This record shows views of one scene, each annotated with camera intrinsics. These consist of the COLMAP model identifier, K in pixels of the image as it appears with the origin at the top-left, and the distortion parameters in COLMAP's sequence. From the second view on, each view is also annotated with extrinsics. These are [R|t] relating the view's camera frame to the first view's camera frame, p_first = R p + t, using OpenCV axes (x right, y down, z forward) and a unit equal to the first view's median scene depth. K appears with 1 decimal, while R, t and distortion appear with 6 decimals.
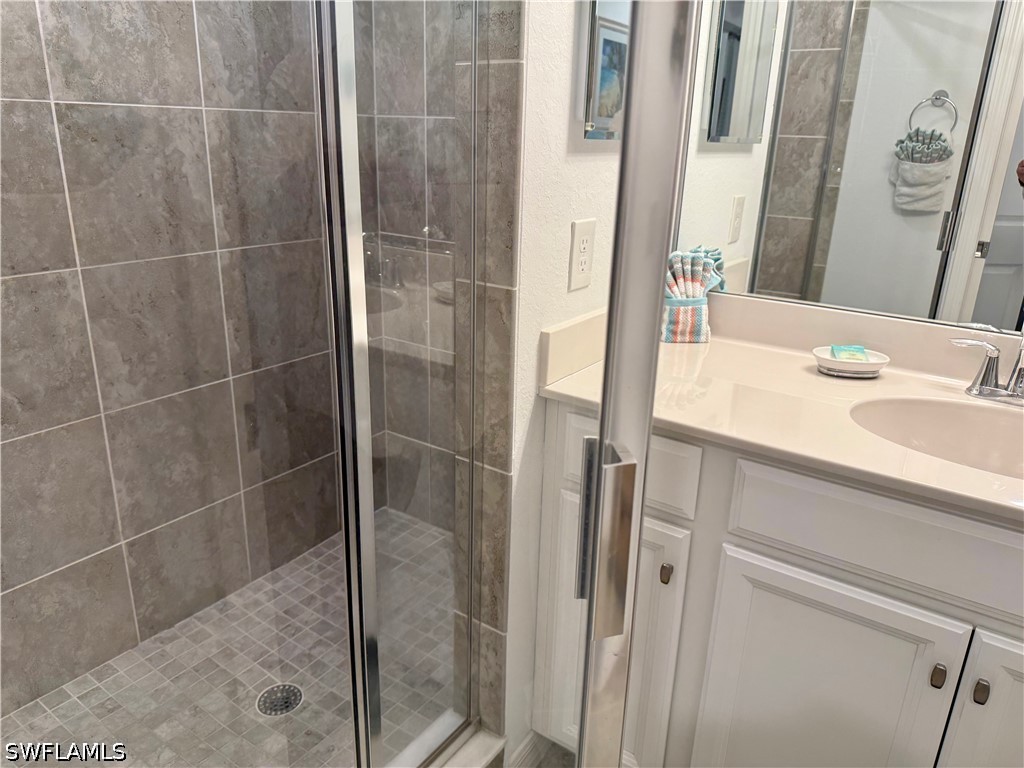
lens RADIAL K [[725.4, 0, 491.4], [0, 725.4, 374.5], [0, 0, 1]] dist [0.060849, -0.095105]
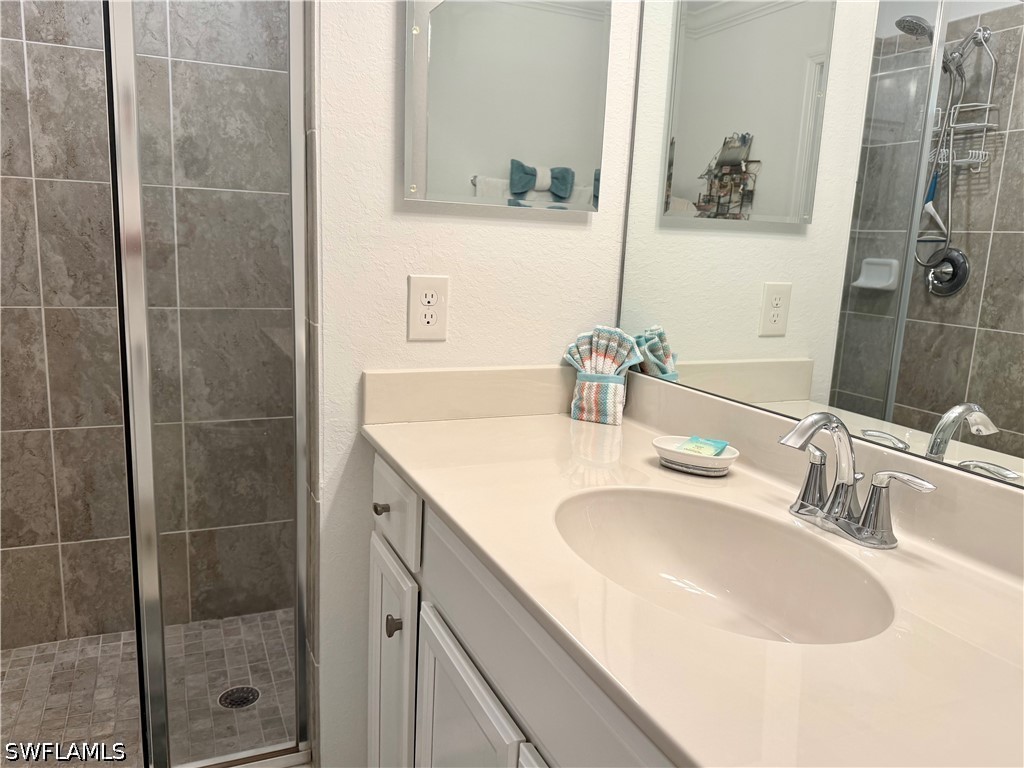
lens RADIAL K [[765.2, 0, 512.0], [0, 765.2, 384.0], [0, 0, 1]] dist [0.103783, -0.215245]
pose [[0.855523, 0.101217, -0.507775, 0.650690], [-0.179883, 0.977721, -0.108182, 0.031742], [0.485512, 0.183892, 0.854671, 0.111748]]
